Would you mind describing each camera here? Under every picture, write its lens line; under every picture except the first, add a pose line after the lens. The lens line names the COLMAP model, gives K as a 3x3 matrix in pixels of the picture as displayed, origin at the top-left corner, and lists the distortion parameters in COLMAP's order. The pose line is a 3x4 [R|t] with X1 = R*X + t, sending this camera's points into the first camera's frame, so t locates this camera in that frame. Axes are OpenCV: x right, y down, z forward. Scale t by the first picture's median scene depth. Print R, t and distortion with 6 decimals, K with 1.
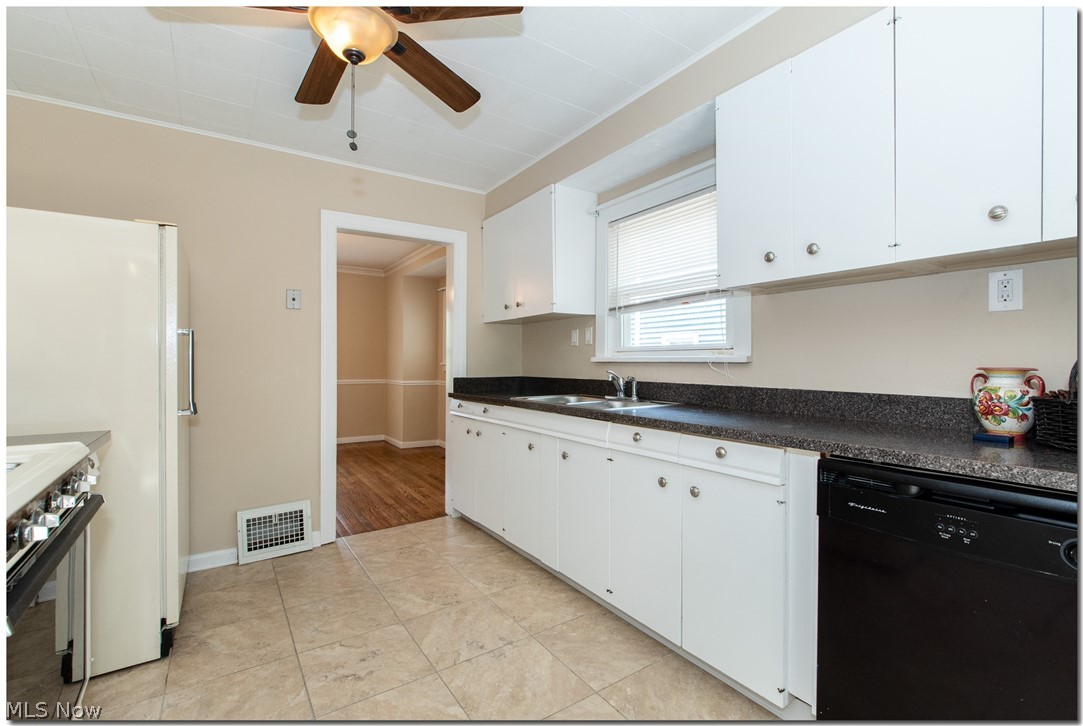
lens RADIAL K [[475.6, 0, 545.4], [0, 475.6, 363.5], [0, 0, 1]] dist [-0.001057, -0.000401]
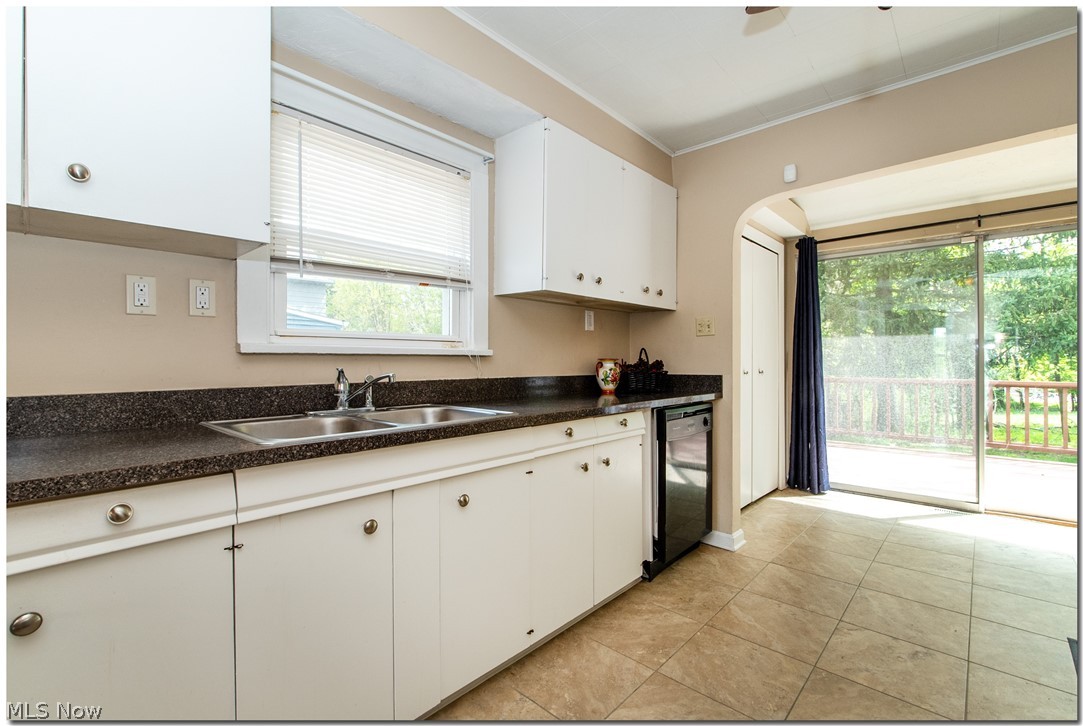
lens RADIAL K [[479.0, 0, 541.5], [0, 479.0, 363.0], [0, 0, 1]] dist [-0.008182, 0.000213]
pose [[-0.219433, -0.007335, 0.975600, -0.552224], [0.003097, 0.999961, 0.008215, 0.005091], [-0.975623, 0.004824, -0.219402, 0.951435]]
